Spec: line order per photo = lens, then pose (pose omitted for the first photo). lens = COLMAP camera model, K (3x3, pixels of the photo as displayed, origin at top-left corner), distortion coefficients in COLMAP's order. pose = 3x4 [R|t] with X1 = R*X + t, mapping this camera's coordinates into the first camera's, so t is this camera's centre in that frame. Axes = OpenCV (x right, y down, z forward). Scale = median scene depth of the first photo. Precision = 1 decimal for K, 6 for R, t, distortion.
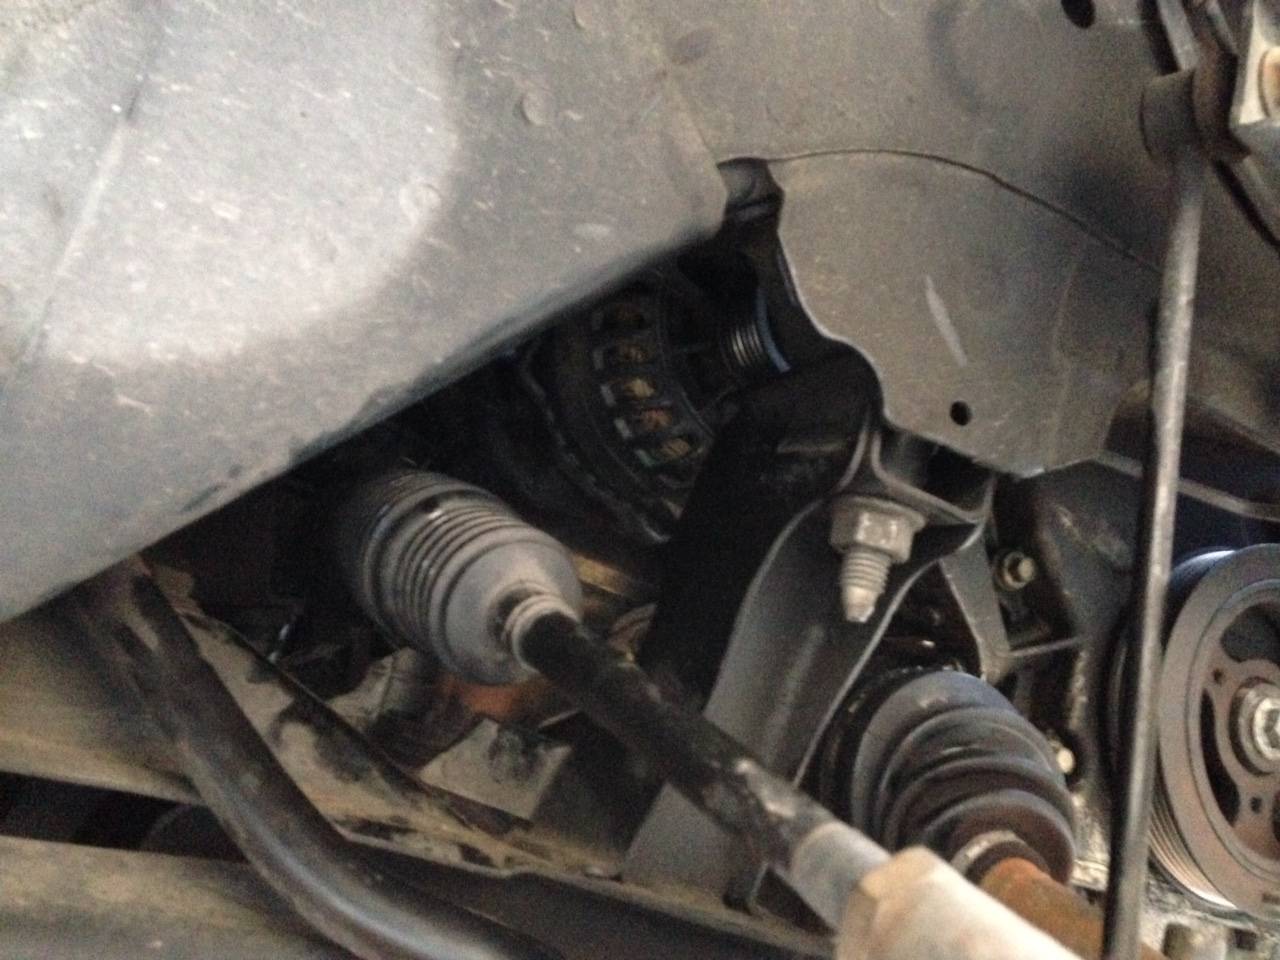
lens RADIAL K [[1176.3, 0, 640.0], [0, 1176.3, 480.0], [0, 0, 1]] dist [0.217366, -0.348627]
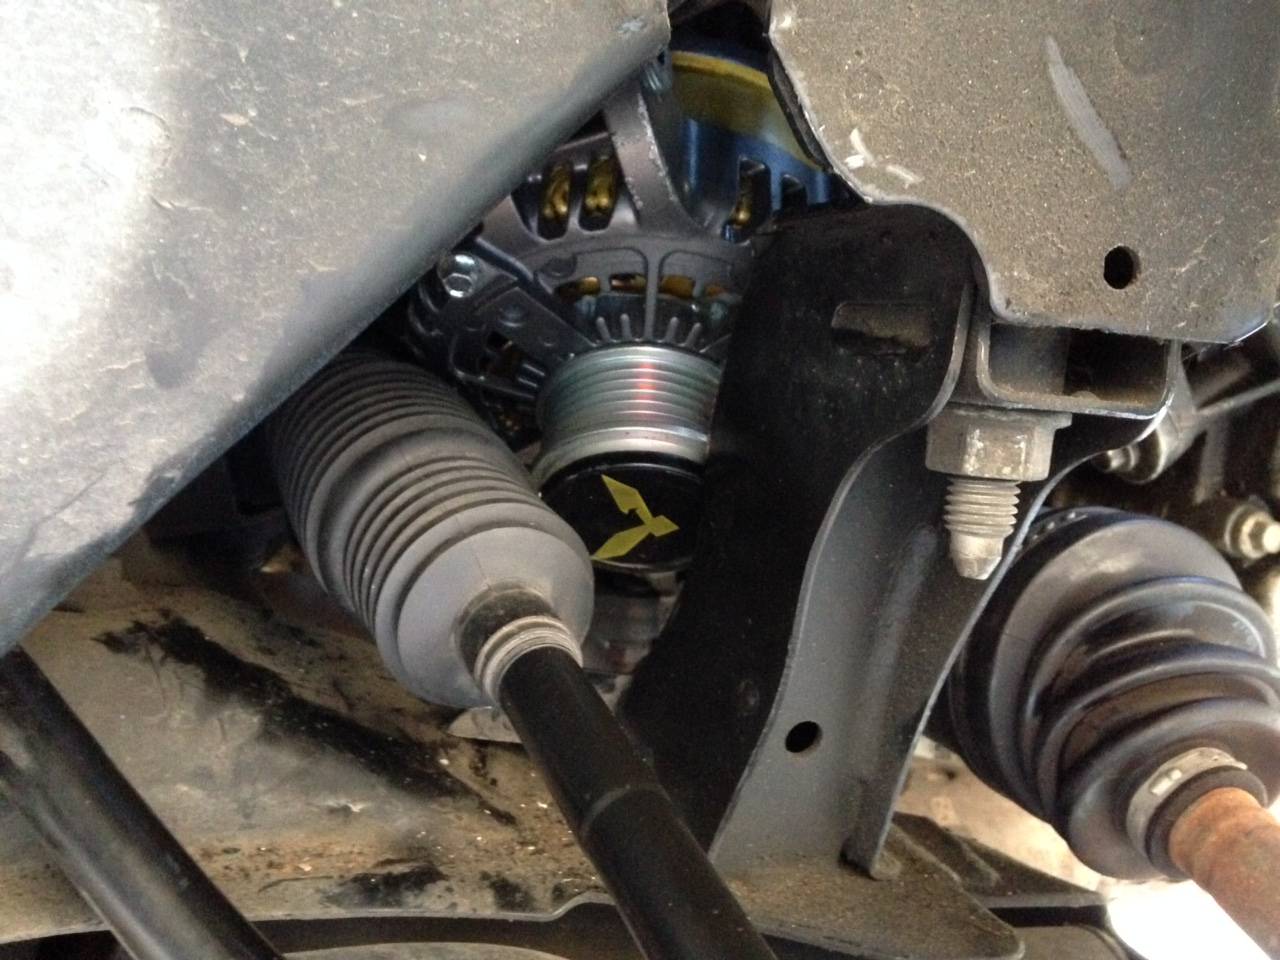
lens RADIAL K [[1176.3, 0, 640.0], [0, 1176.3, 480.0], [0, 0, 1]] dist [0.217366, -0.348627]
pose [[0.980179, -0.138691, -0.141467, 0.099114], [0.177213, 0.933032, 0.313125, -0.187279], [0.088566, -0.331989, 0.939116, 0.357484]]
